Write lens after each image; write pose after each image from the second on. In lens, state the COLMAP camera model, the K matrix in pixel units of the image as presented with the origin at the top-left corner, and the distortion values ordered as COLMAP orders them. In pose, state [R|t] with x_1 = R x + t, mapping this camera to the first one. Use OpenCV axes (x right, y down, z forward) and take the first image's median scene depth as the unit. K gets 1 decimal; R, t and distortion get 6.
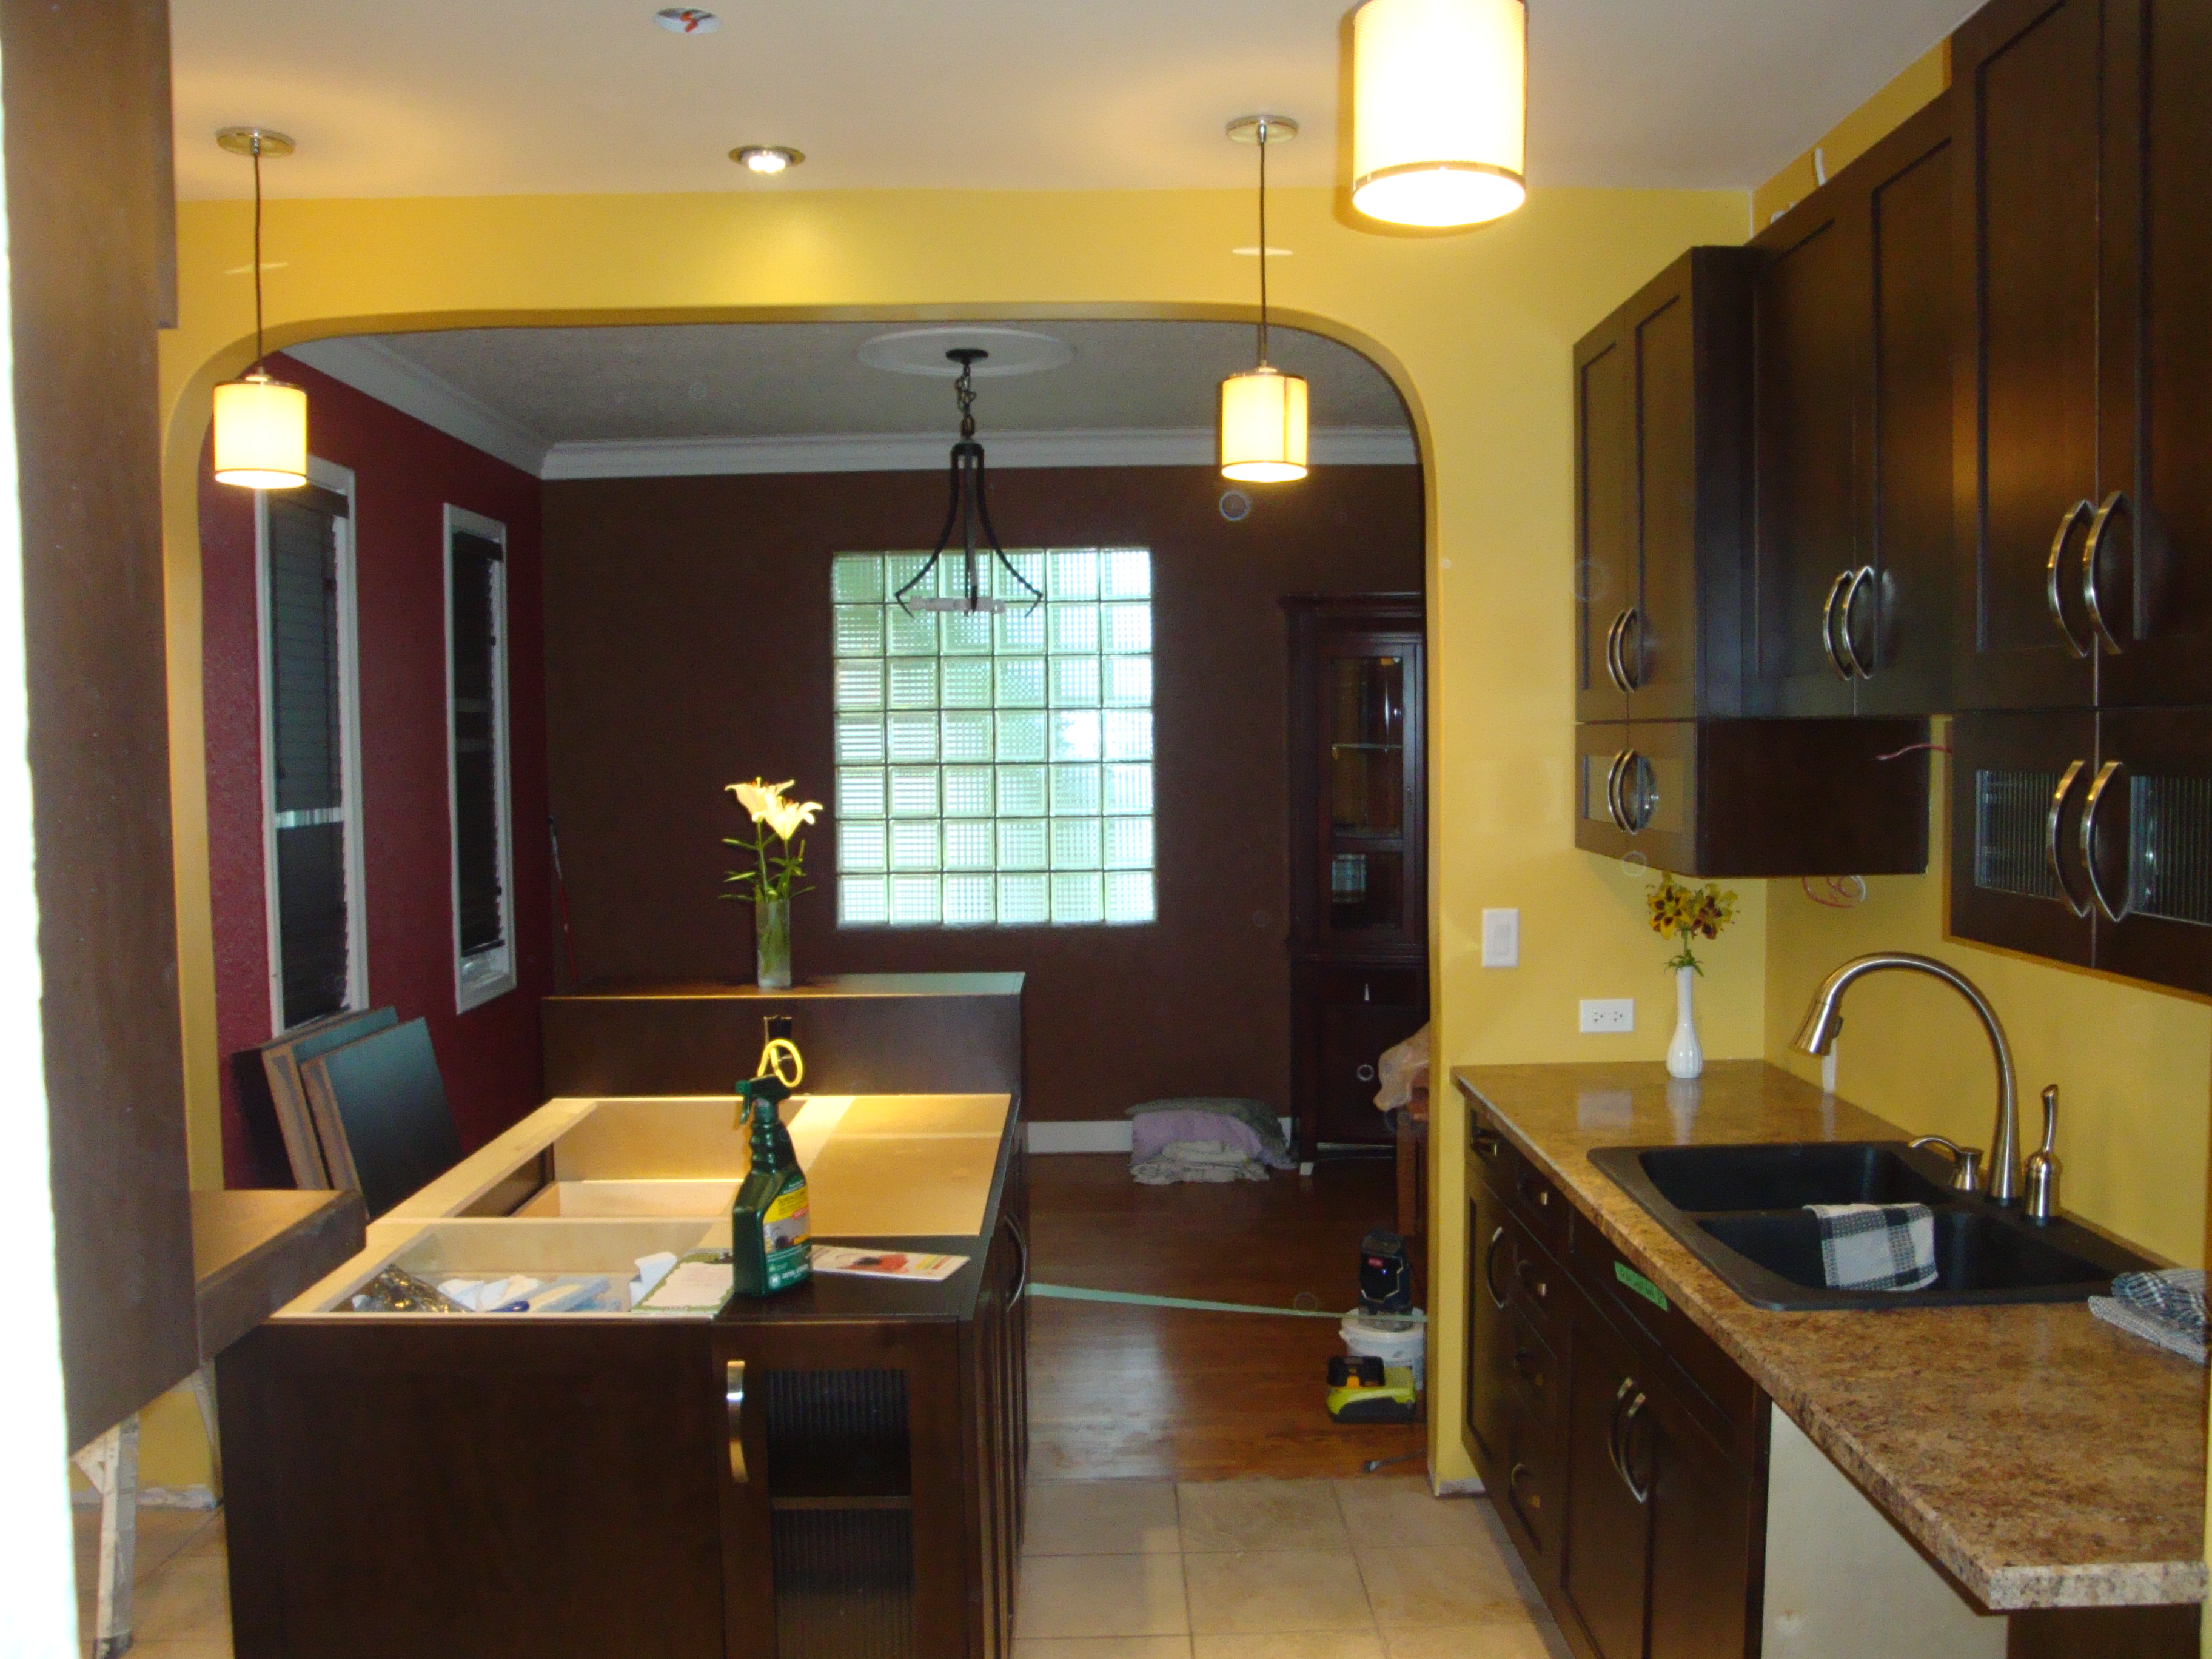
lens RADIAL K [[1792.2, 0, 1182.3], [0, 1792.2, 800.8], [0, 0, 1]] dist [-0.005541, -0.178746]
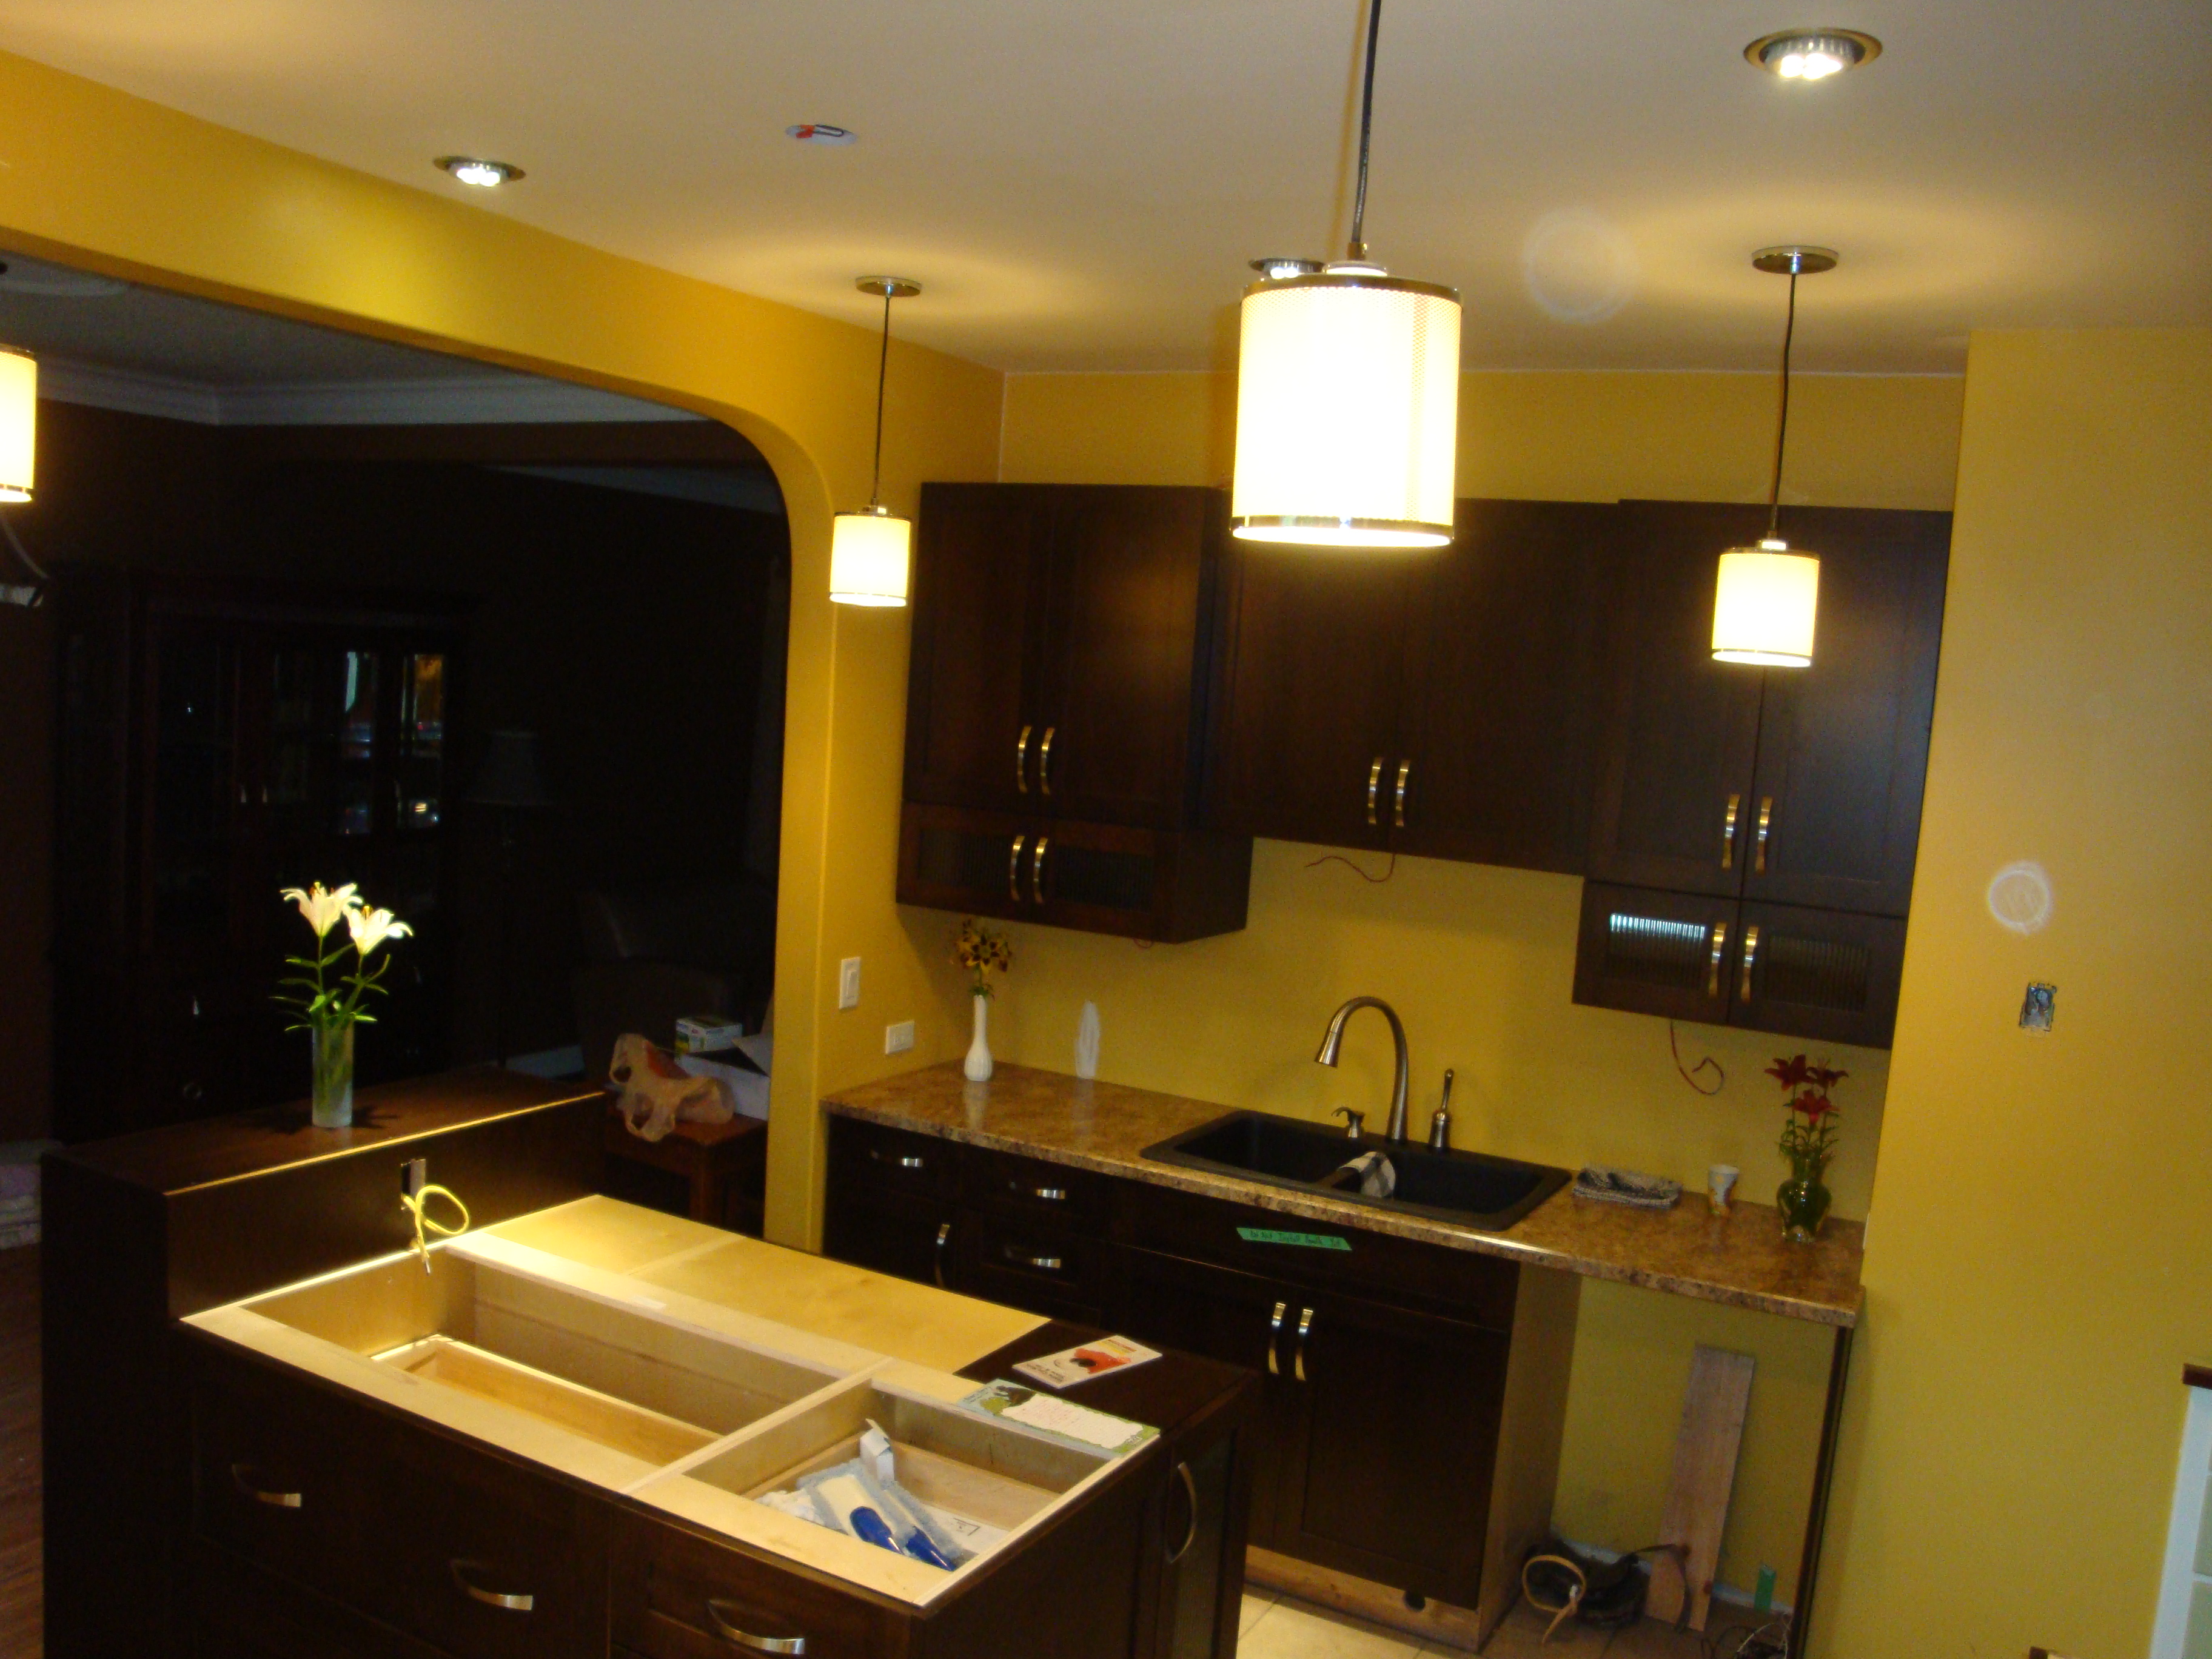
lens RADIAL K [[1852.1, 0, 1178.8], [0, 1852.1, 835.9], [0, 0, 1]] dist [-0.161567, 0.205342]
pose [[0.501213, -0.033697, 0.864668, -0.768740], [-0.049104, 0.996524, 0.067299, -0.112462], [-0.863930, -0.076190, 0.497816, 0.242040]]
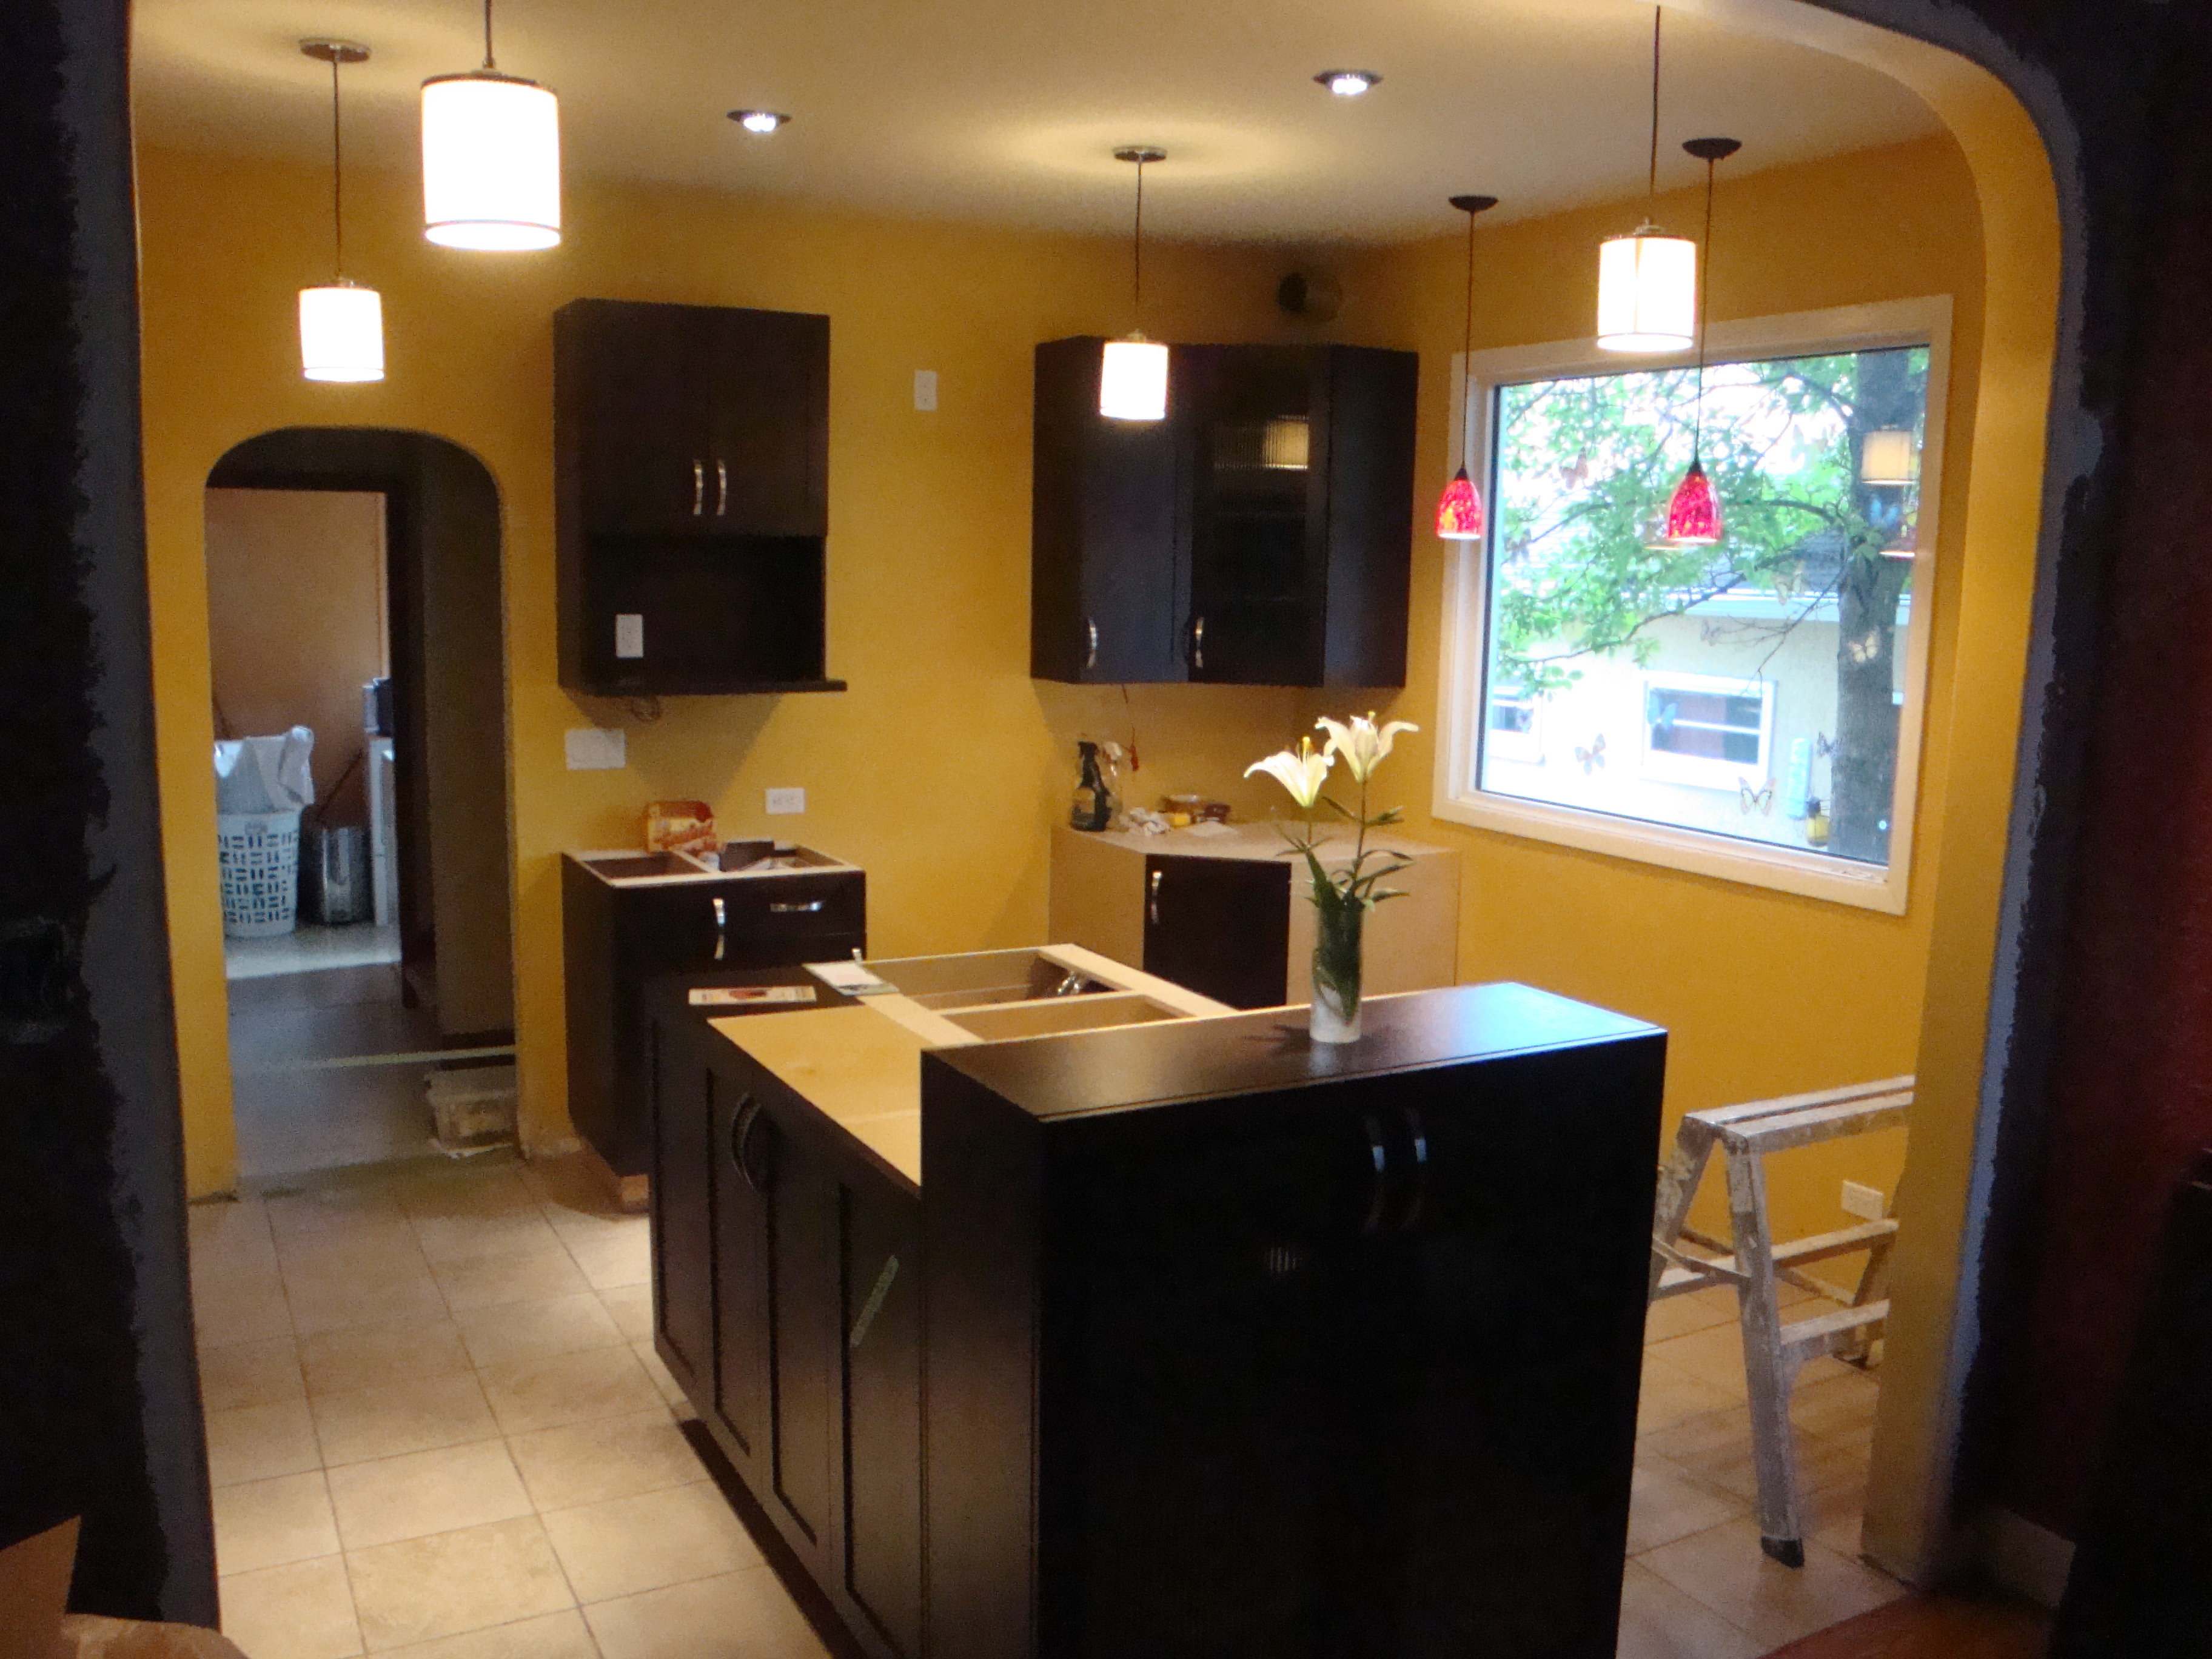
lens RADIAL K [[1852.1, 0, 1178.8], [0, 1852.1, 835.9], [0, 0, 1]] dist [-0.161567, 0.205342]
pose [[-0.902665, 0.056765, -0.426584, 0.074350], [-0.027847, 0.981480, 0.189530, -0.085919], [0.429442, 0.182961, -0.884367, 1.521152]]
